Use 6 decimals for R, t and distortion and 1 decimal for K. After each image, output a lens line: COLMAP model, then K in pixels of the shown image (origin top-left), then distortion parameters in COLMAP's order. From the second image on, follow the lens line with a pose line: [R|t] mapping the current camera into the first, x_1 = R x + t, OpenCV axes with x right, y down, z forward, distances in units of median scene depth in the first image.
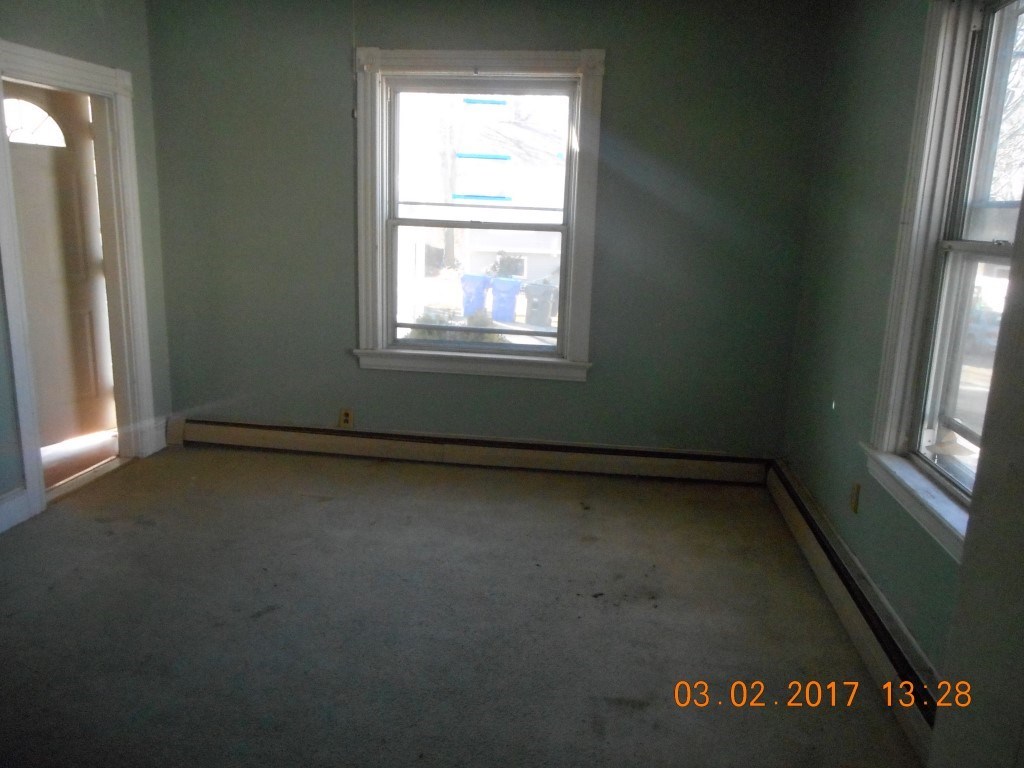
lens RADIAL K [[750.2, 0, 512.0], [0, 750.2, 384.0], [0, 0, 1]] dist [-0.238396, 0.000092]
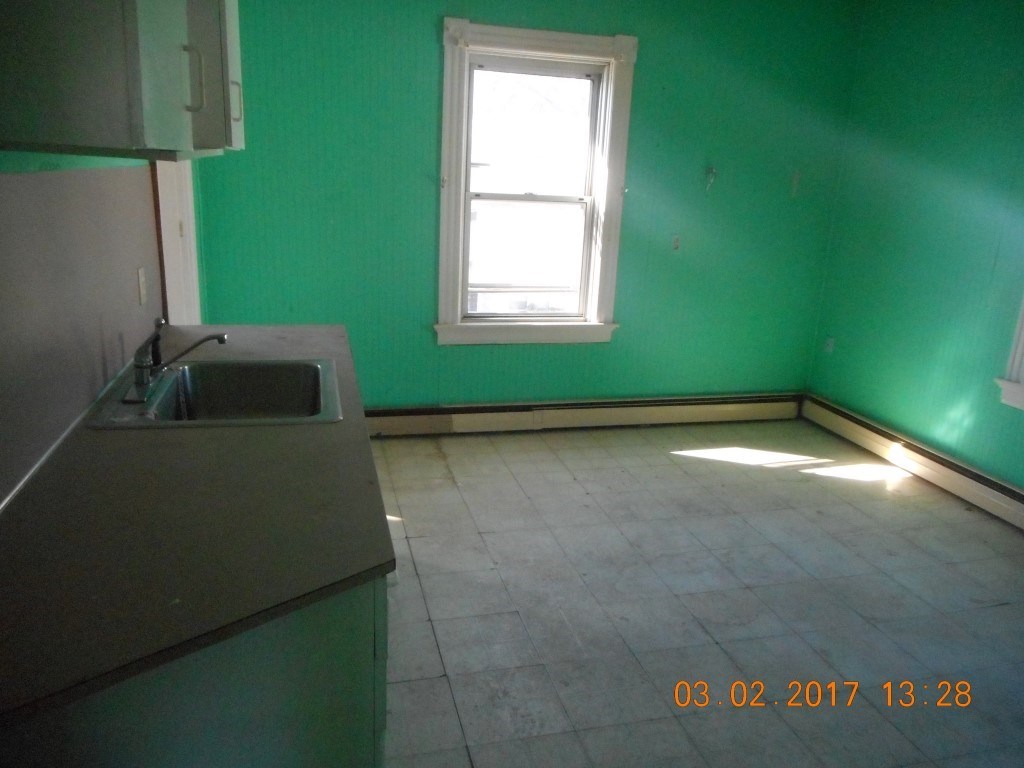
lens RADIAL K [[750.2, 0, 512.0], [0, 750.2, 384.0], [0, 0, 1]] dist [-0.238396, 0.000092]
pose [[0.927822, -0.088315, 0.362419, -0.488240], [0.067094, 0.995235, 0.070755, -0.033110], [-0.366941, -0.041332, 0.929326, 0.038130]]
